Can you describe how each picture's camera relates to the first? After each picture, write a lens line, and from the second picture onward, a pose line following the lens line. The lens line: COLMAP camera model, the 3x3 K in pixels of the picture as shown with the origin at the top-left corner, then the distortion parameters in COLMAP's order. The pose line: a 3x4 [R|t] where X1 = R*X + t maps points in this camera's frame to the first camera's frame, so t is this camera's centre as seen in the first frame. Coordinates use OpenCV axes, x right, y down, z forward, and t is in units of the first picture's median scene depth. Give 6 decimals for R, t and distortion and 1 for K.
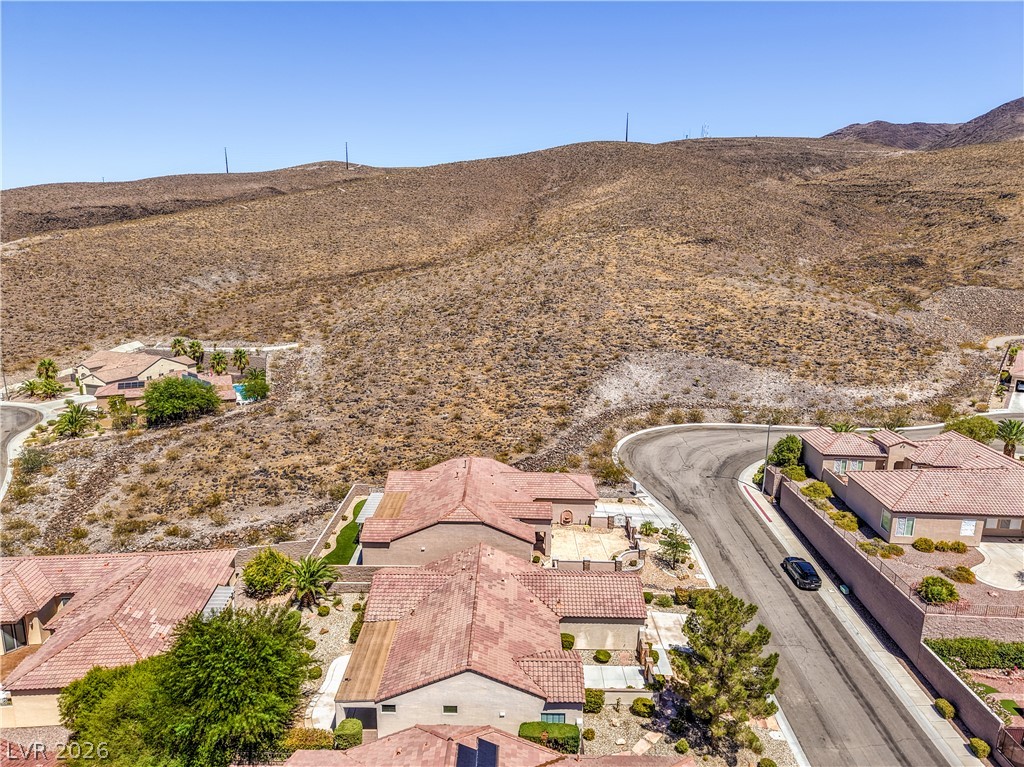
lens RADIAL K [[688.0, 0, 512.0], [0, 688.0, 383.5], [0, 0, 1]] dist [0.060051, -0.070183]
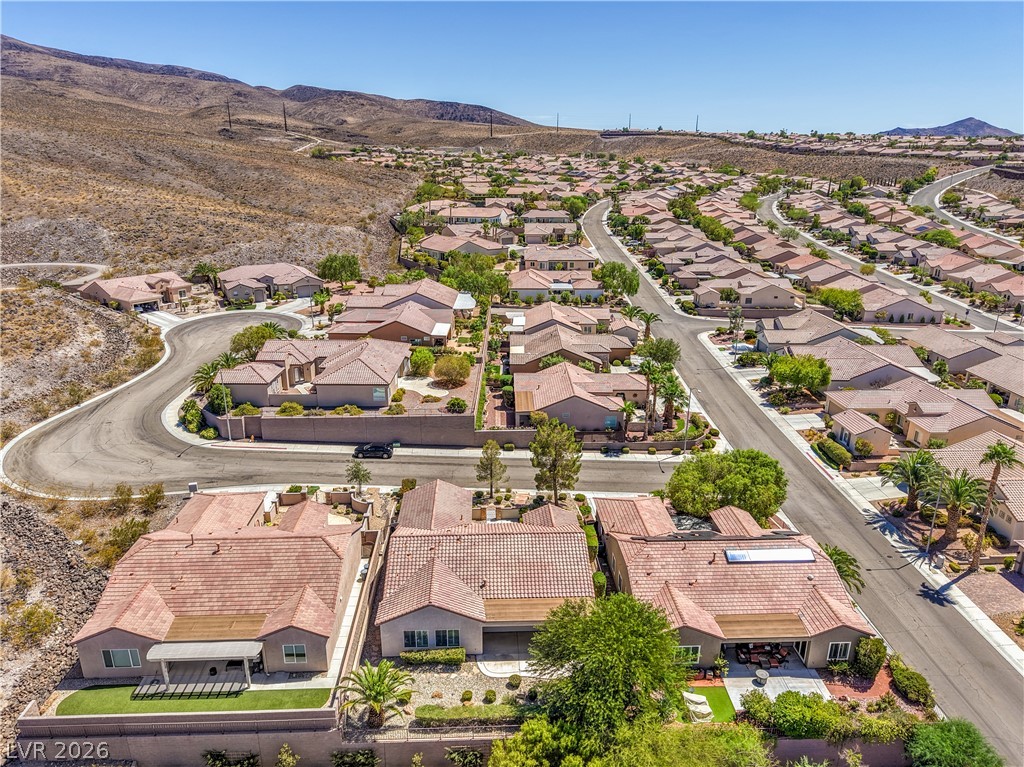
lens RADIAL K [[688.0, 0, 512.0], [0, 688.0, 383.5], [0, 0, 1]] dist [0.060051, -0.070183]
pose [[-0.059787, -0.320300, 0.945428, -0.555745], [0.206446, 0.922677, 0.325648, -0.157962], [-0.976630, 0.214649, 0.010960, 0.446576]]
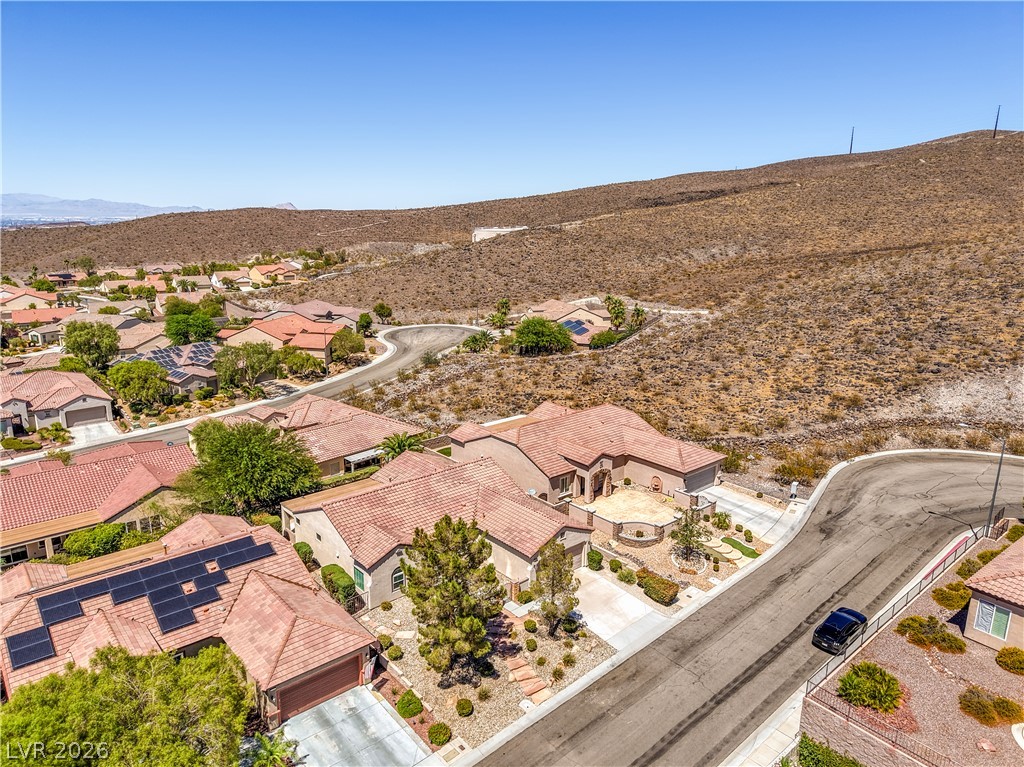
lens RADIAL K [[681.5, 0, 506.9], [0, 681.5, 380.6], [0, 0, 1]] dist [0.063537, -0.065317]
pose [[0.663550, 0.171183, -0.728284, 0.433025], [-0.157277, 0.983634, 0.087906, 0.004028], [0.731413, 0.056212, 0.679614, 0.150796]]
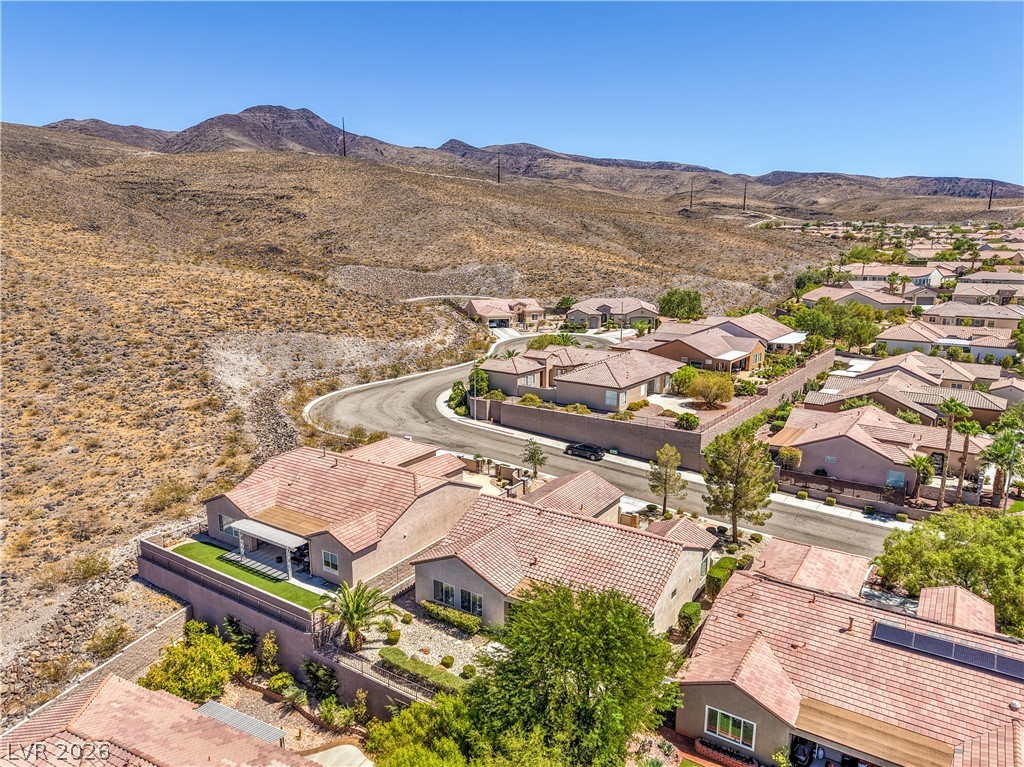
lens RADIAL K [[688.0, 0, 512.0], [0, 688.0, 383.5], [0, 0, 1]] dist [0.060051, -0.070183]
pose [[0.539581, -0.181951, 0.822038, -0.460451], [0.185544, 0.978062, 0.094695, -0.002159], [-0.821234, 0.101429, 0.561504, 0.238855]]
